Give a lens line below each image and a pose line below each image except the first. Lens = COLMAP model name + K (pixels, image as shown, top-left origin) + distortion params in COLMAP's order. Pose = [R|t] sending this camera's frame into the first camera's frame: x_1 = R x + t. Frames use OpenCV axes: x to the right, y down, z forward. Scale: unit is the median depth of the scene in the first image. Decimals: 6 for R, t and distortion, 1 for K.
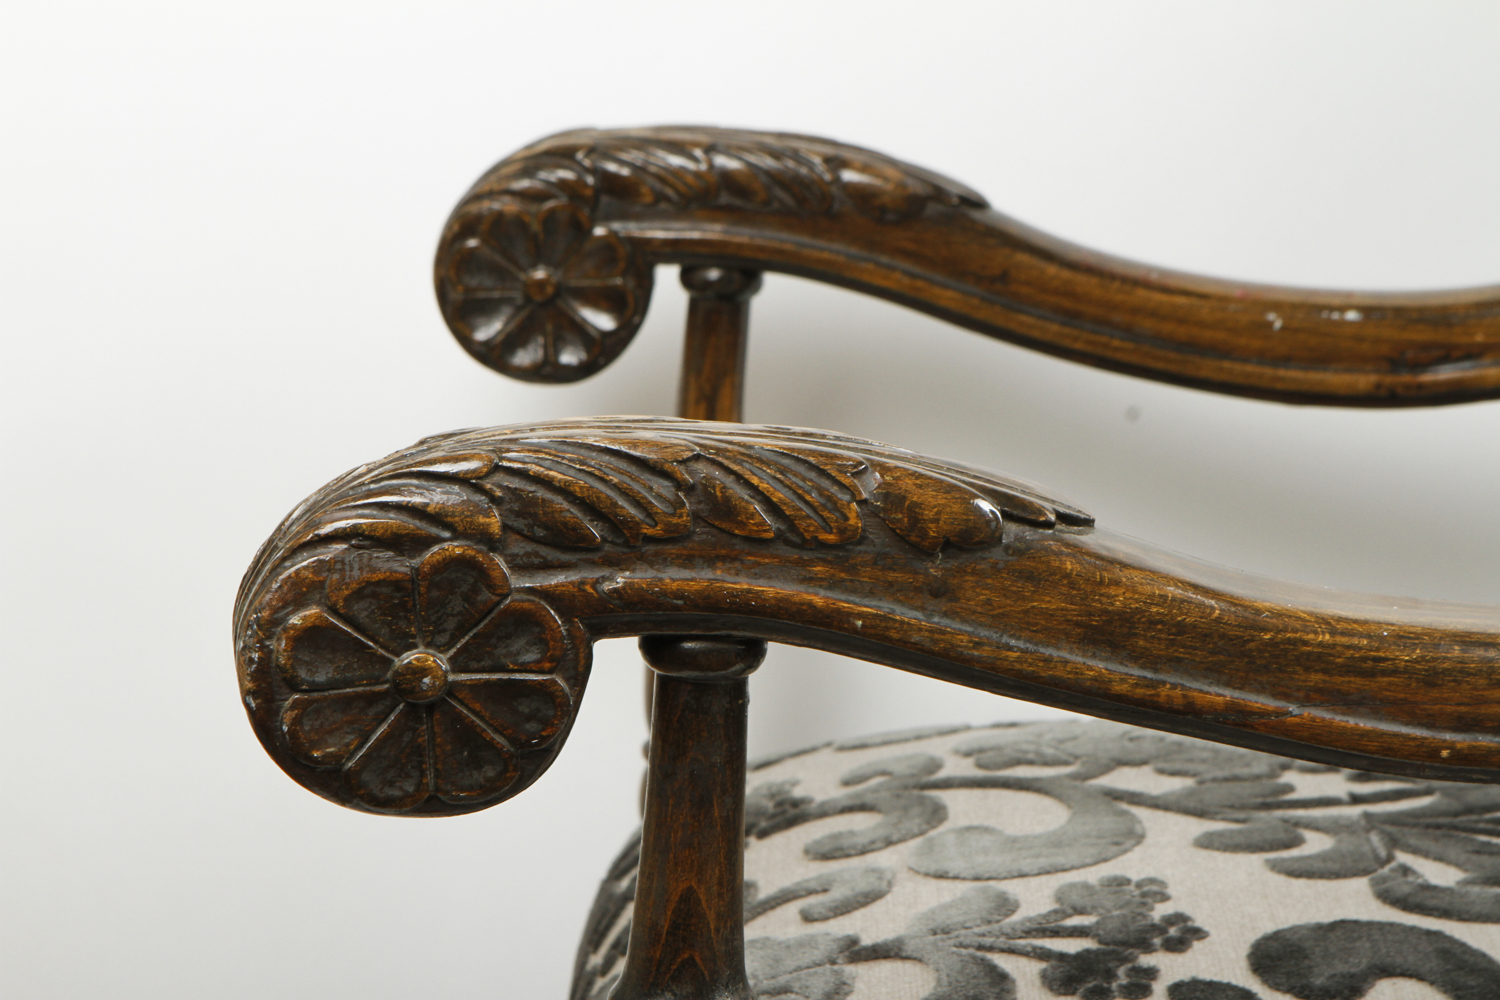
lens RADIAL K [[4662.6, 0, 752.6], [0, 4662.6, 495.7], [0, 0, 1]] dist [0.221931, 0.000000]
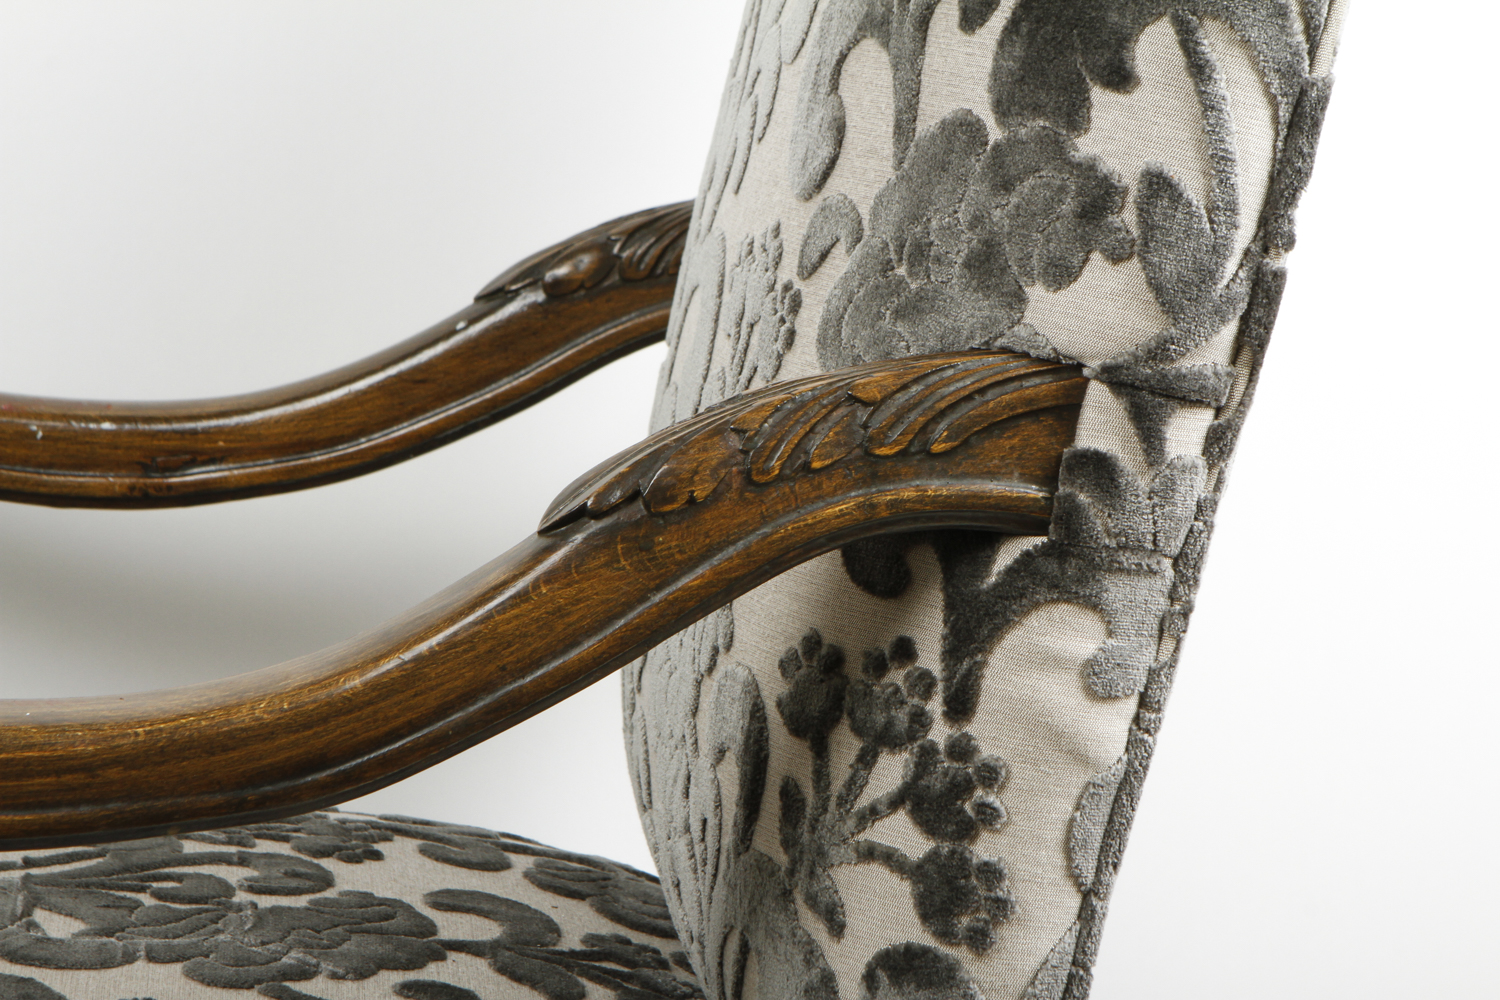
lens RADIAL K [[4646.2, 0, 774.9], [0, 4646.2, 461.3], [0, 0, 1]] dist [0.238210, 0.000000]
pose [[0.993332, -0.019015, 0.113710, 0.192797], [0.020987, 0.999649, -0.016171, -0.010371], [-0.113363, 0.018450, 0.993382, -0.149357]]
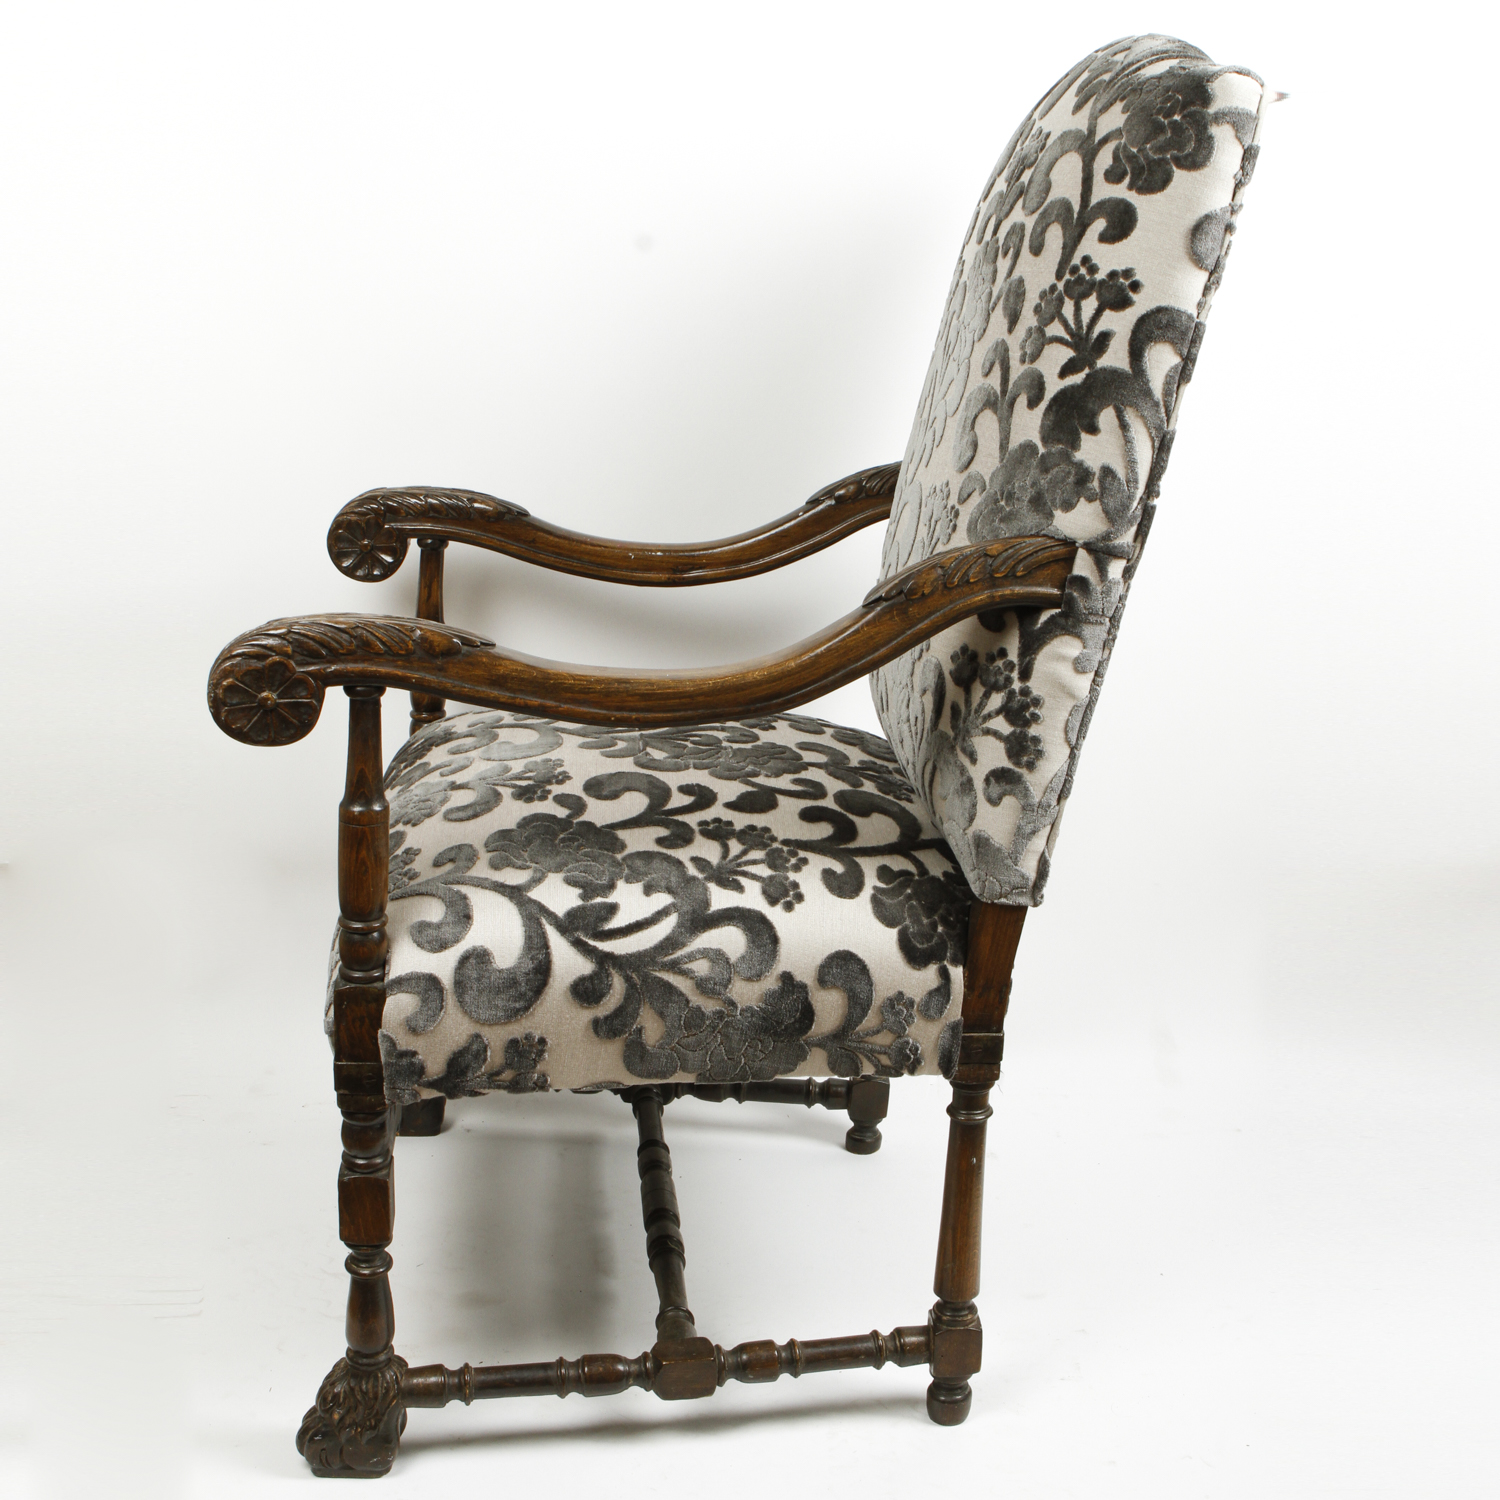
lens RADIAL K [[2044.9, 0, 768.5], [0, 2044.9, 694.8], [0, 0, 1]] dist [-0.101960, 0.000000]
pose [[0.996964, -0.018285, 0.075680, 0.120248], [0.013927, 0.998235, 0.057726, -0.028786], [-0.076602, -0.056497, 0.995460, -0.263885]]
